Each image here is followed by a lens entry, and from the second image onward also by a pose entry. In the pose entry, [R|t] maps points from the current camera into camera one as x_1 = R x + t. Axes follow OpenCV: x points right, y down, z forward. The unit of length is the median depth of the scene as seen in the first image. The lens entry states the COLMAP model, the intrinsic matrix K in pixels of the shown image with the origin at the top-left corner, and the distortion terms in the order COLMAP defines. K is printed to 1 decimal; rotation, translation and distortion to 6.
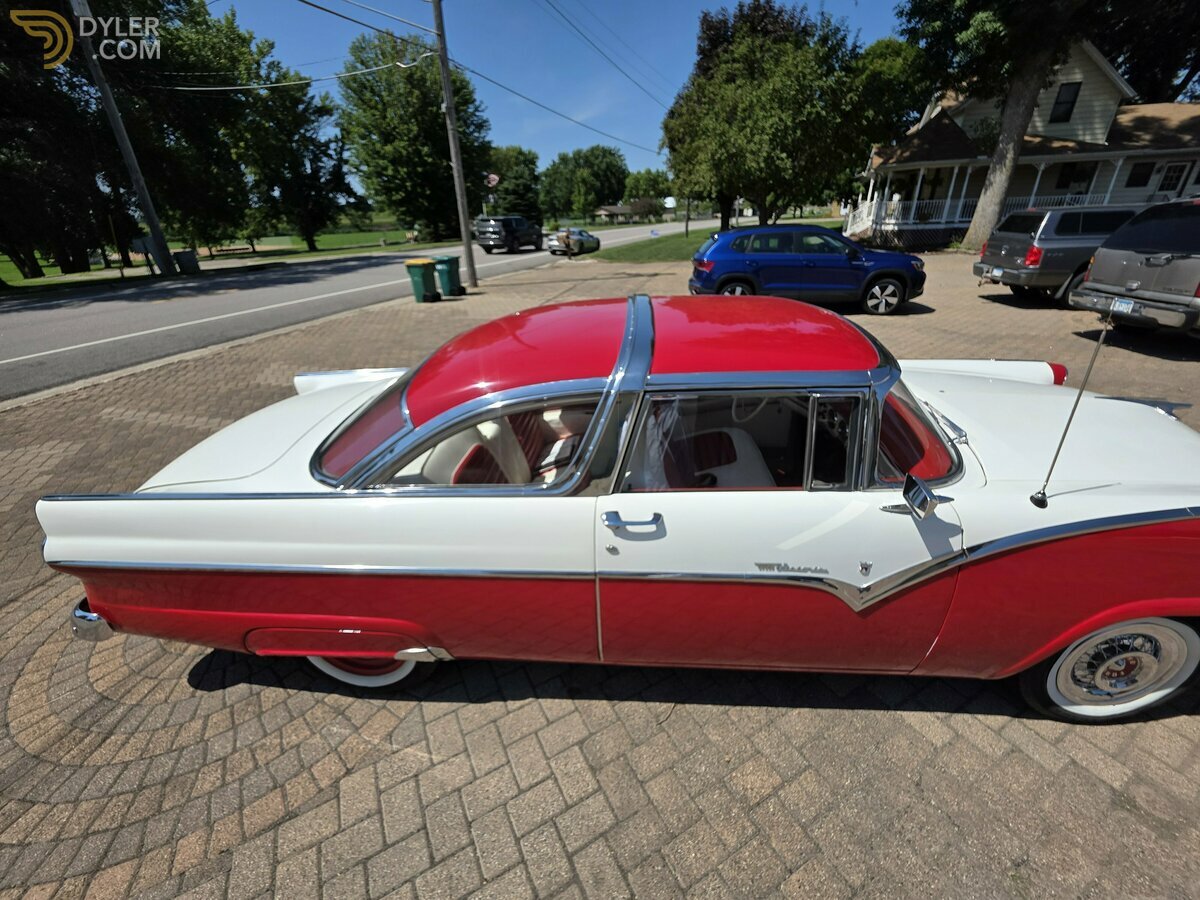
lens RADIAL K [[486.5, 0, 605.9], [0, 486.5, 446.4], [0, 0, 1]] dist [0.001245, 0.000196]
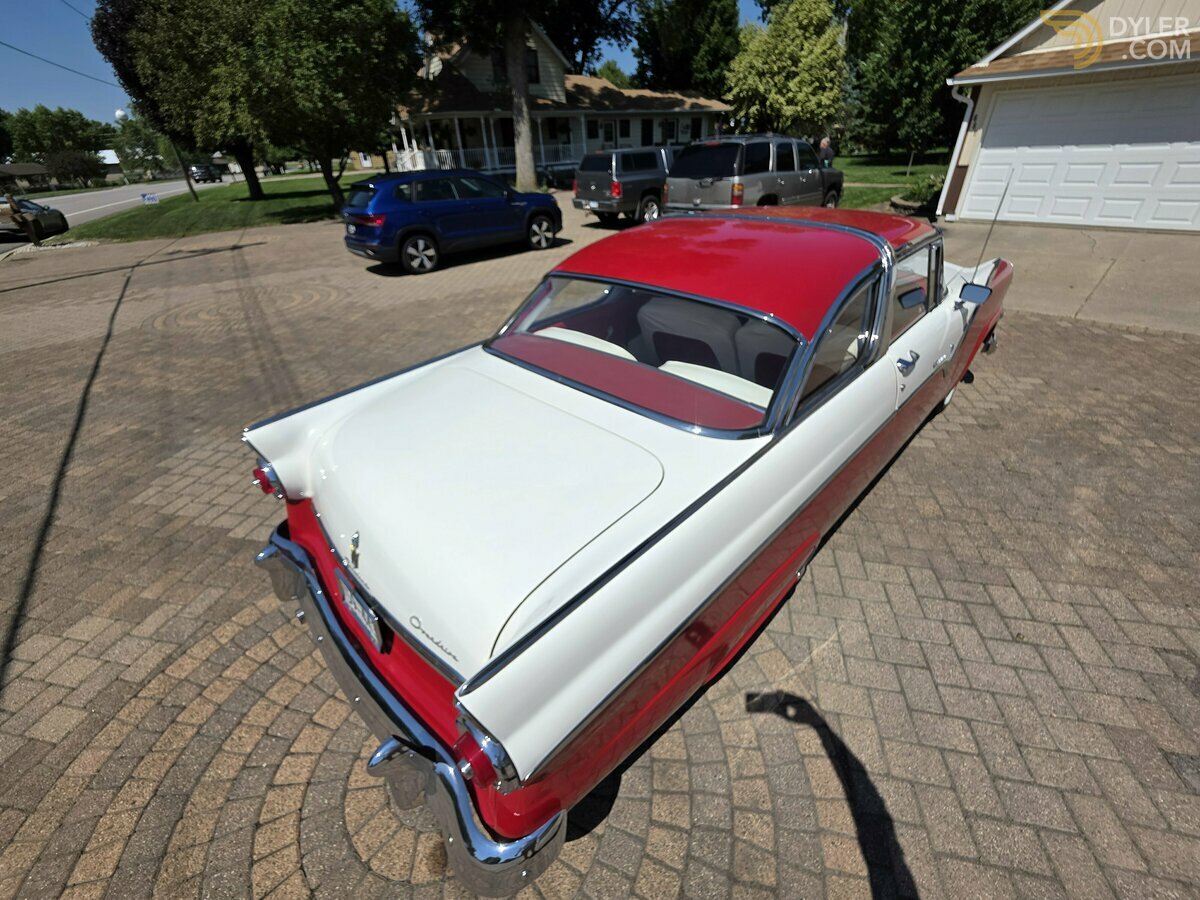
lens RADIAL K [[483.6, 0, 604.9], [0, 483.6, 448.2], [0, 0, 1]] dist [0.003321, -0.000971]
pose [[0.657480, -0.397770, 0.639921, -0.137870], [0.345856, 0.913861, 0.212702, -0.019182], [-0.669405, 0.081473, 0.738416, 0.055953]]
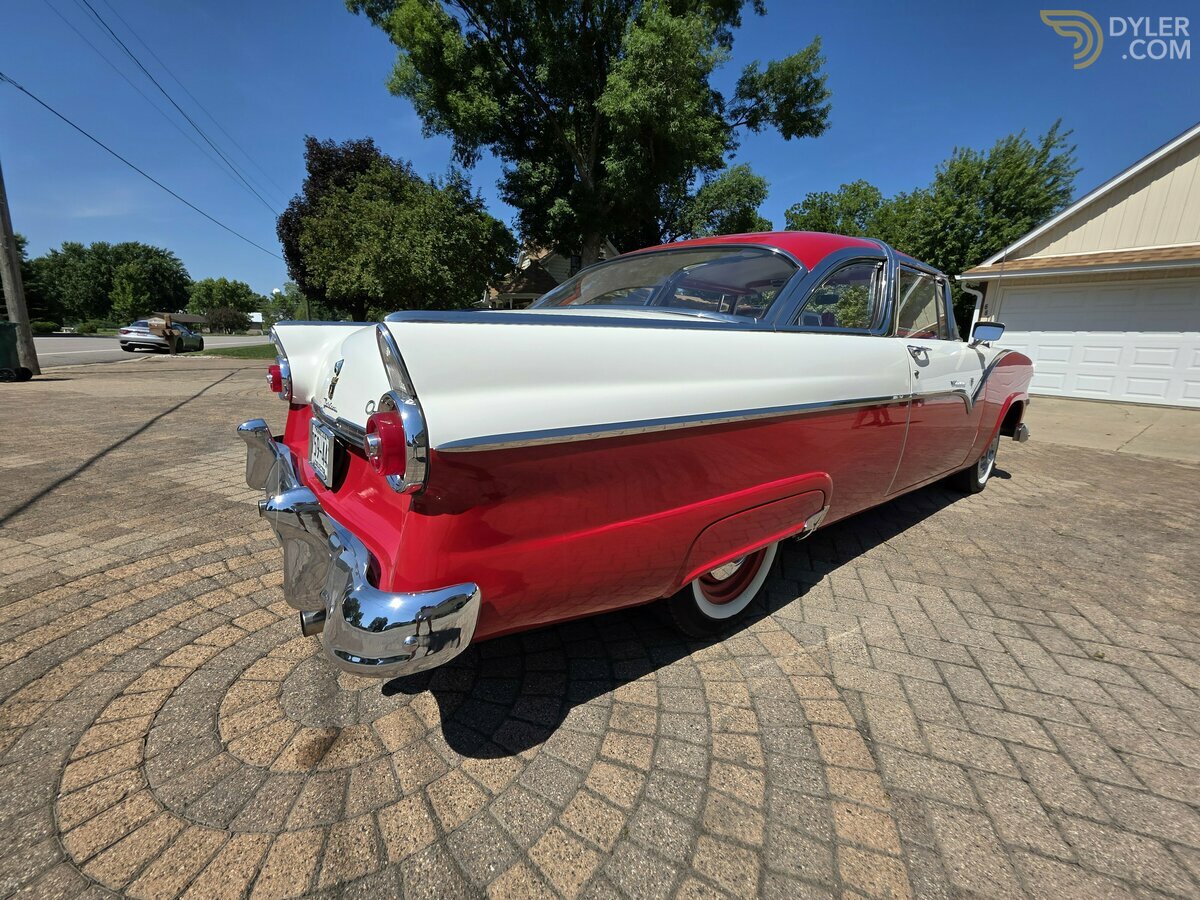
lens RADIAL K [[477.8, 0, 605.2], [0, 477.8, 451.5], [0, 0, 1]] dist [0.002743, 0.000194]
pose [[0.731706, -0.096667, 0.674731, -0.142346], [0.241390, 0.962489, -0.123880, 0.035430], [-0.637445, 0.253517, 0.727594, 0.062866]]
